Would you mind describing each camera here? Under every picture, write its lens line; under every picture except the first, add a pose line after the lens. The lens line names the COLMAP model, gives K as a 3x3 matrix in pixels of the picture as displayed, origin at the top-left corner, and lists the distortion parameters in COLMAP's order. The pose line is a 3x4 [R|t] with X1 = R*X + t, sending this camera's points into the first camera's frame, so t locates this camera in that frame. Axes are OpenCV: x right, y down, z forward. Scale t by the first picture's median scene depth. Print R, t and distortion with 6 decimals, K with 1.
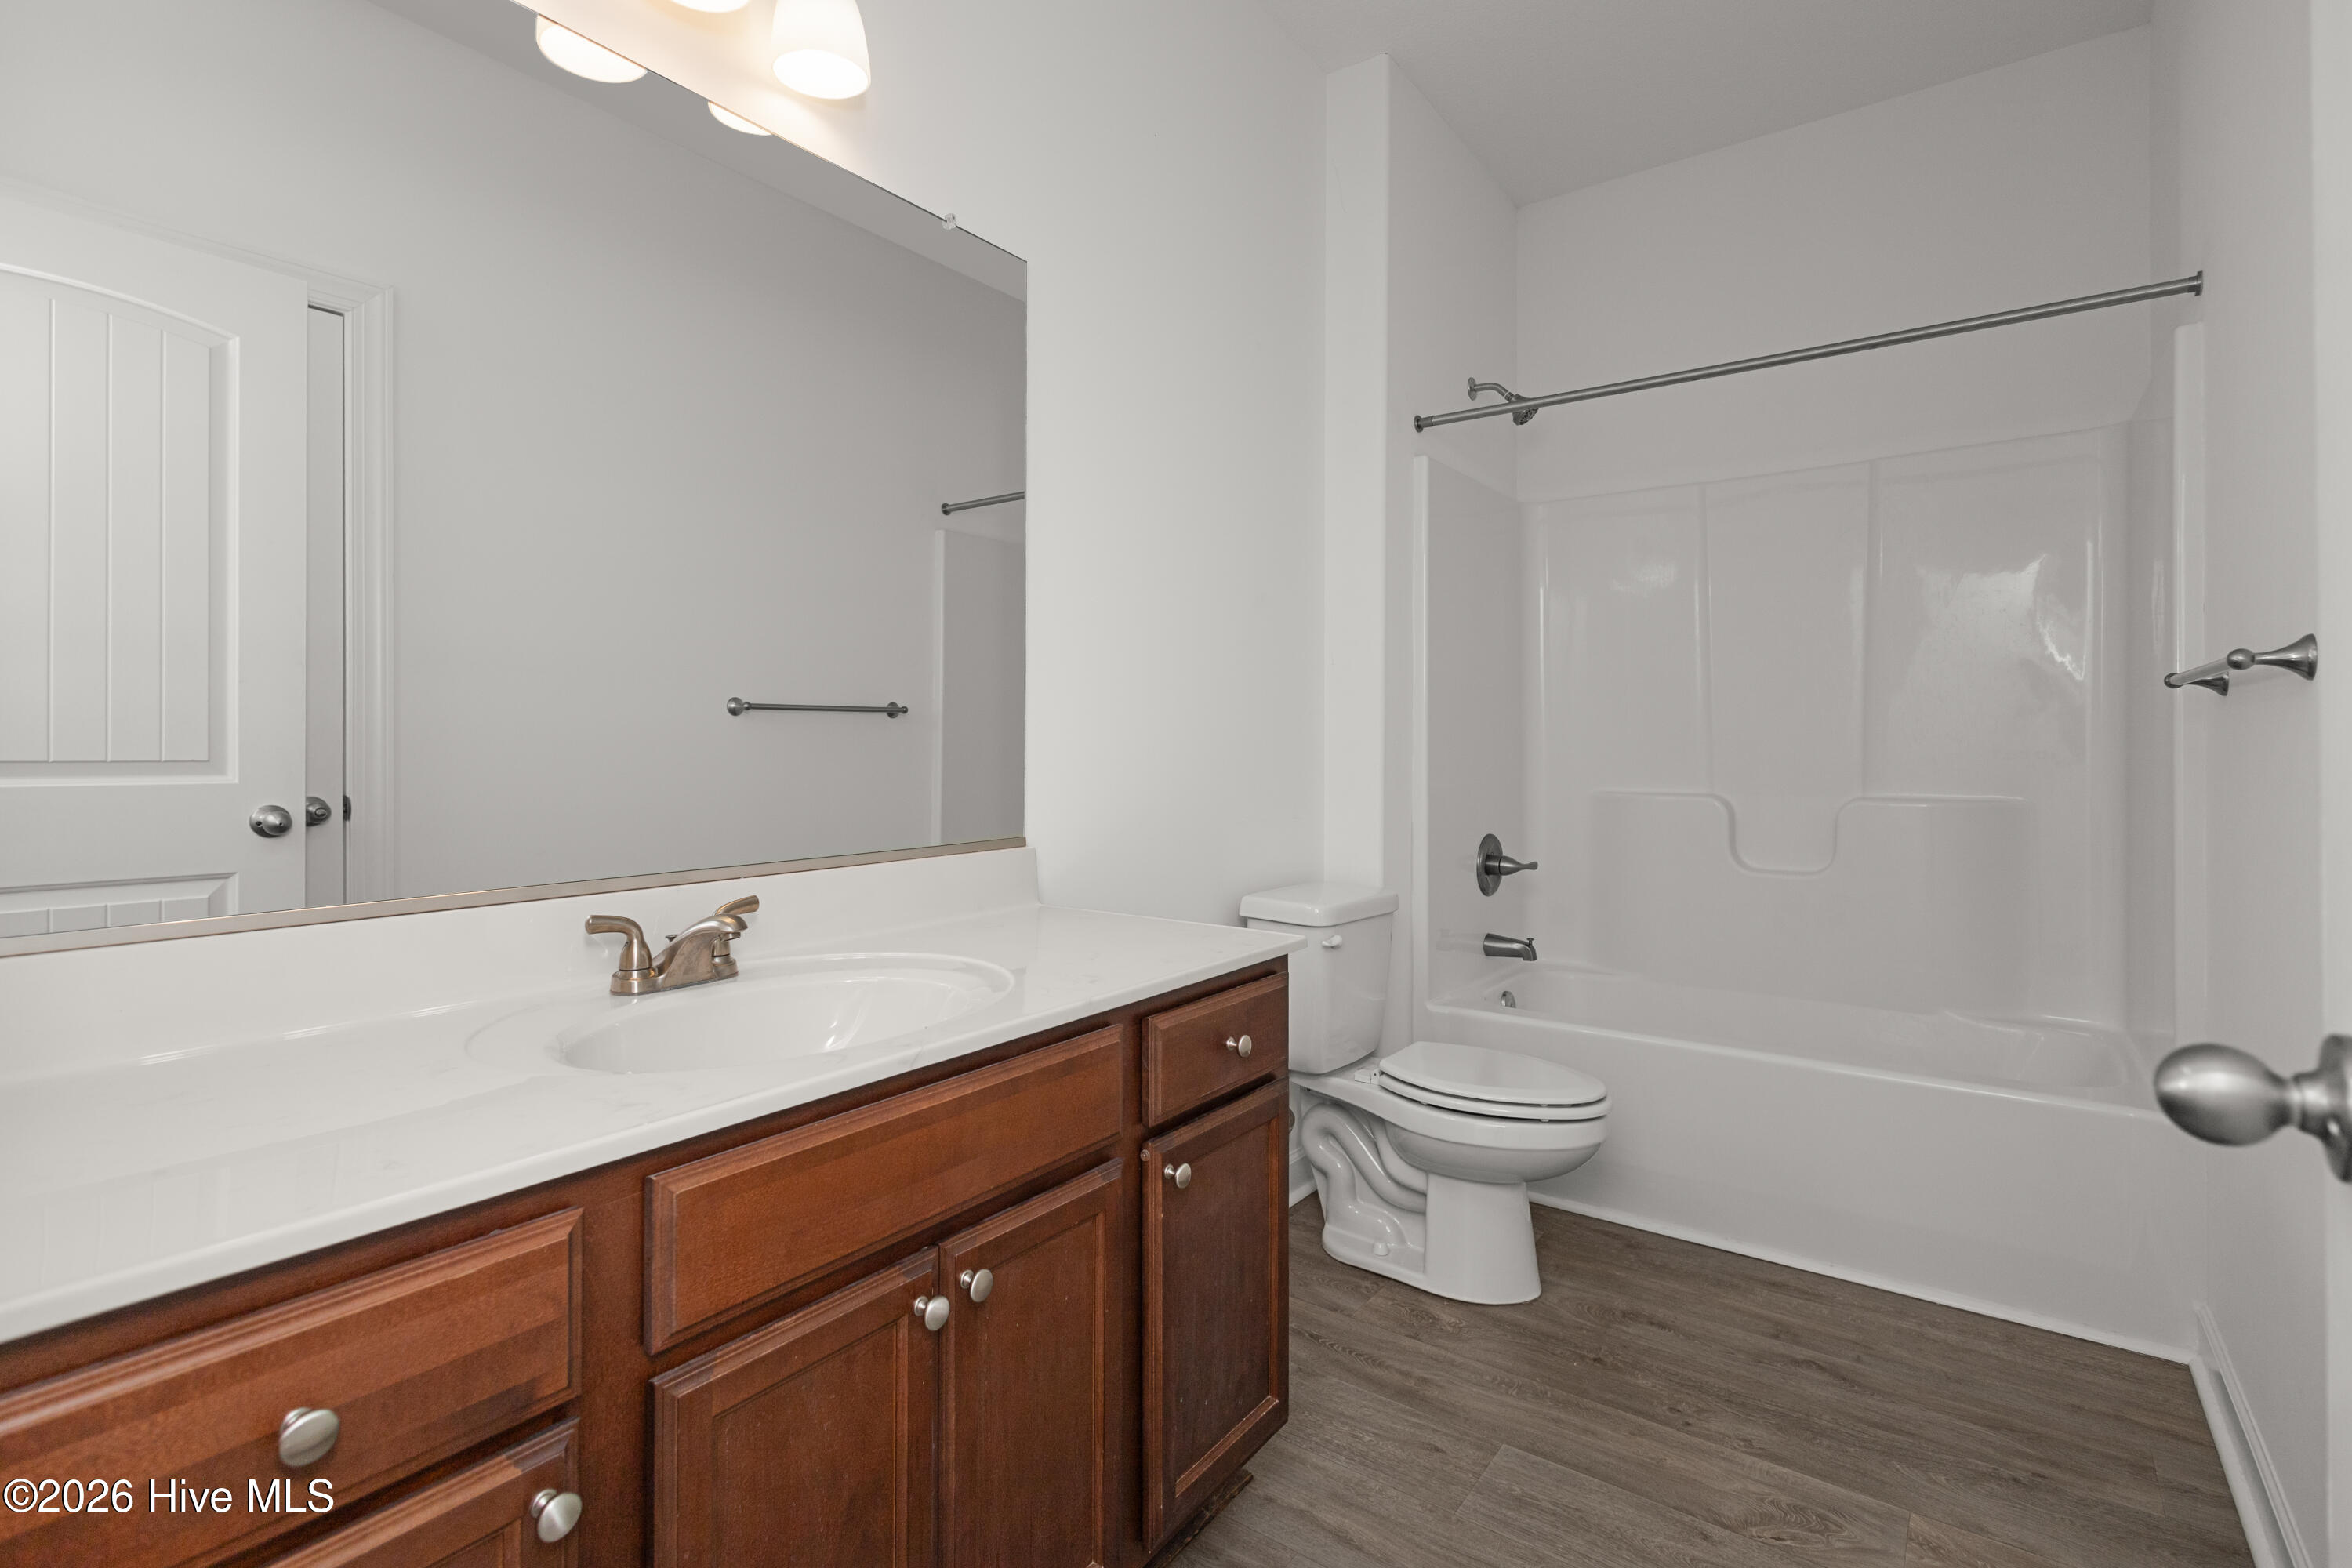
lens RADIAL K [[1096.4, 0, 1153.5], [0, 1096.4, 747.1], [0, 0, 1]] dist [0.015505, -0.004030]
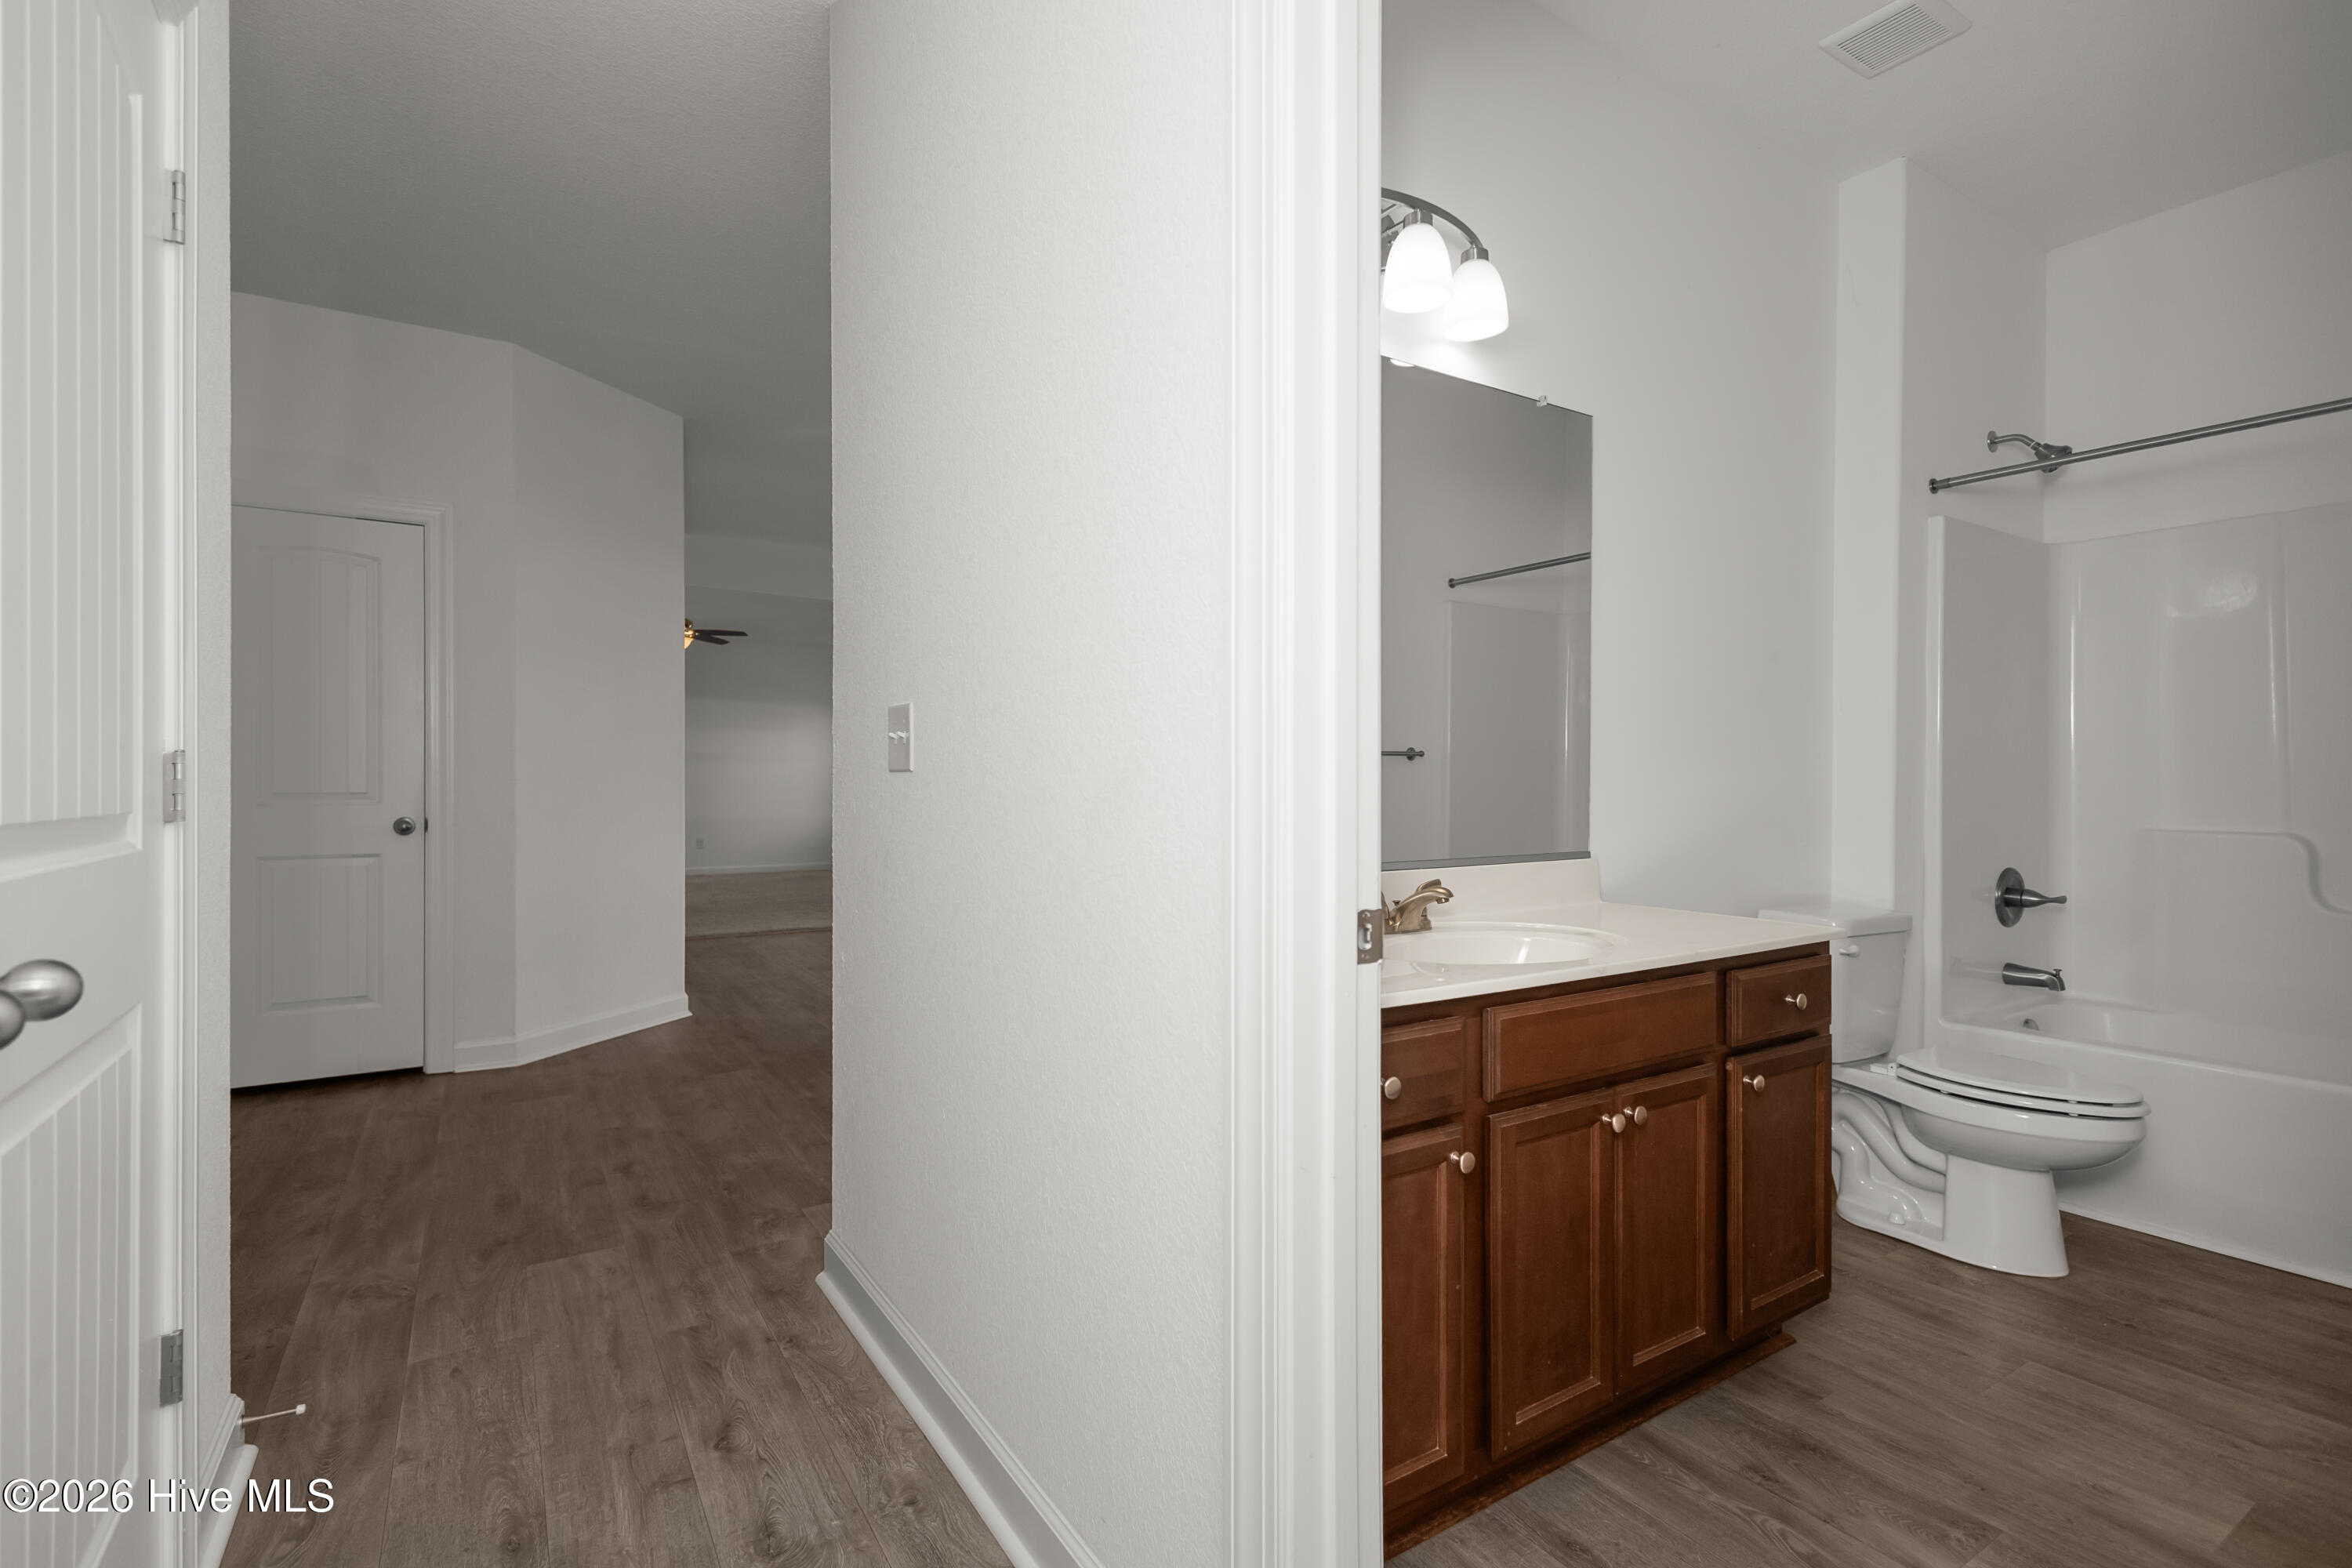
lens RADIAL K [[1096.4, 0, 1161.1], [0, 1096.4, 789.4], [0, 0, 1]] dist [0.015505, -0.004030]
pose [[0.939238, 0.002448, -0.343259, -0.149741], [-0.000973, 0.999990, 0.004470, 0.002148], [0.343266, -0.003864, 0.939230, -0.431230]]
